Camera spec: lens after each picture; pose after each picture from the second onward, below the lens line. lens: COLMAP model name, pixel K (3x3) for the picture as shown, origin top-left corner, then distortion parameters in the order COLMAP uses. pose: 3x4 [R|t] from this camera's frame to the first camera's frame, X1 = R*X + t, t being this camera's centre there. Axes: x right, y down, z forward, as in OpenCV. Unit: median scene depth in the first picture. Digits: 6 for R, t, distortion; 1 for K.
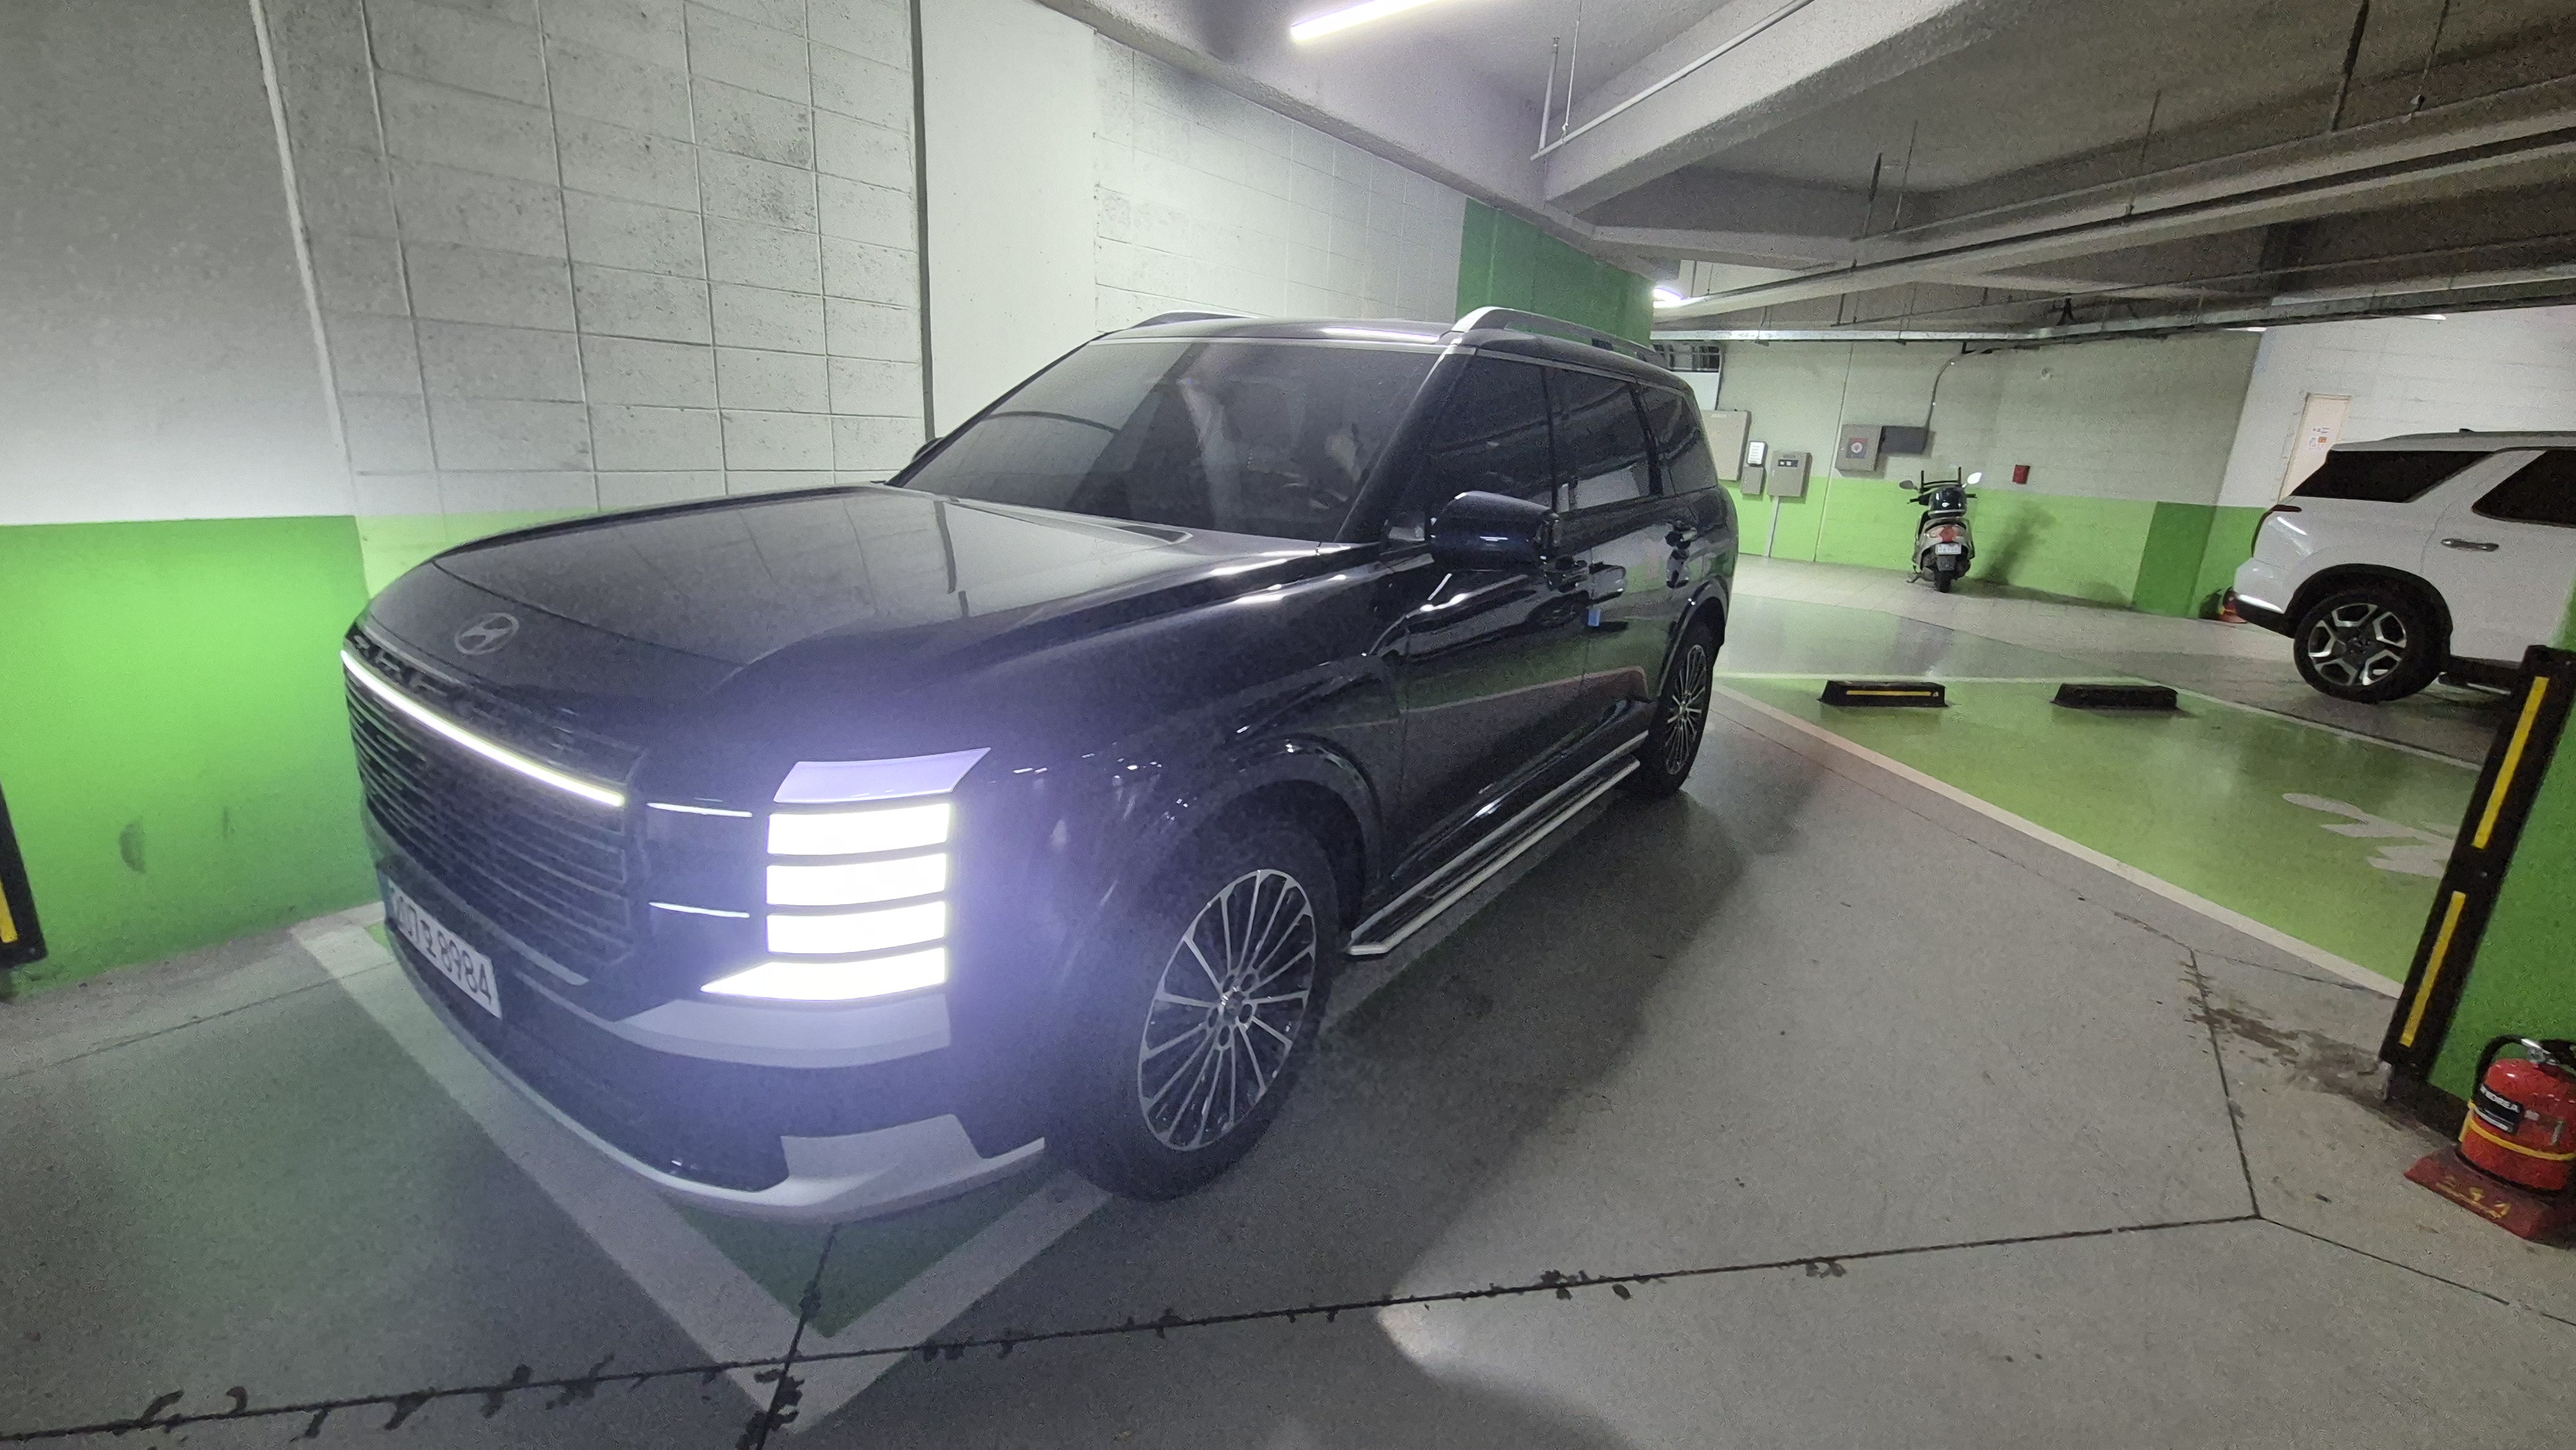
lens RADIAL K [[1059.7, 0, 1285.2], [0, 1059.7, 729.8], [0, 0, 1]] dist [0.004890, -0.000349]
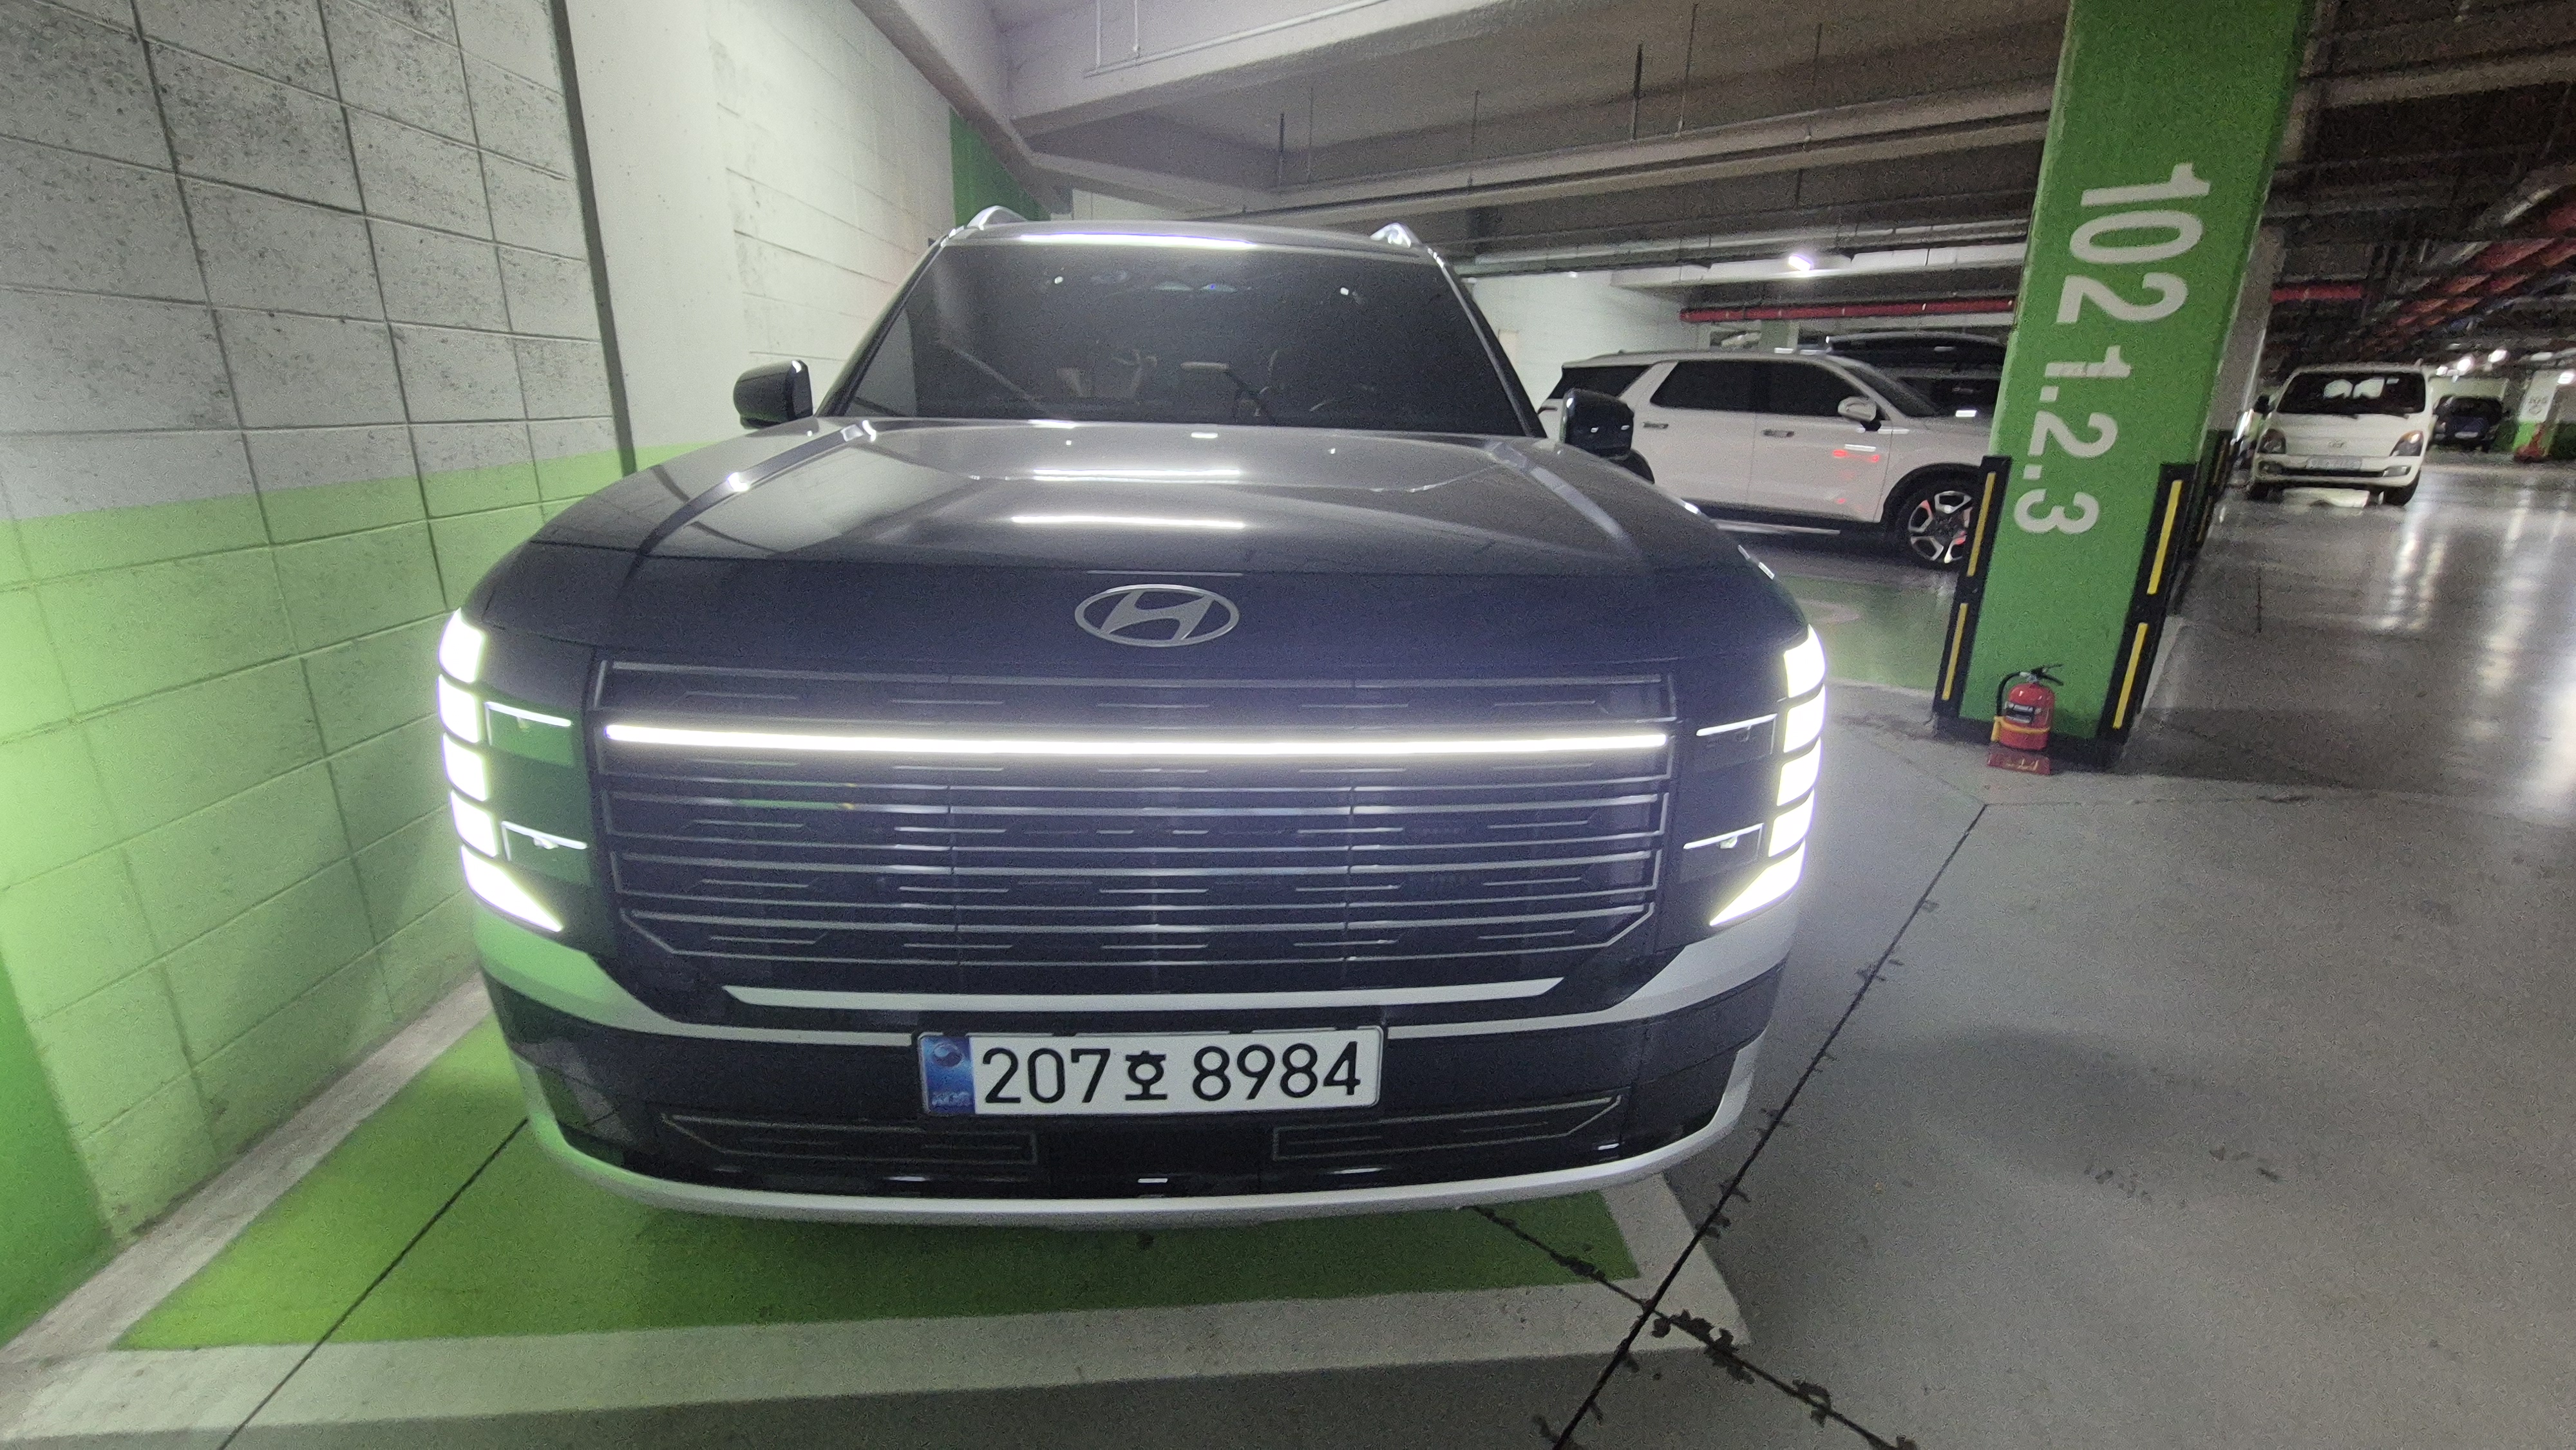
lens RADIAL K [[1059.7, 0, 1310.4], [0, 1059.7, 726.9], [0, 0, 1]] dist [0.004890, -0.000349]
pose [[0.767815, -0.224671, 0.599986, -0.579745], [0.197170, 0.973908, 0.112367, -0.040558], [-0.609577, 0.032022, 0.792080, 0.208730]]
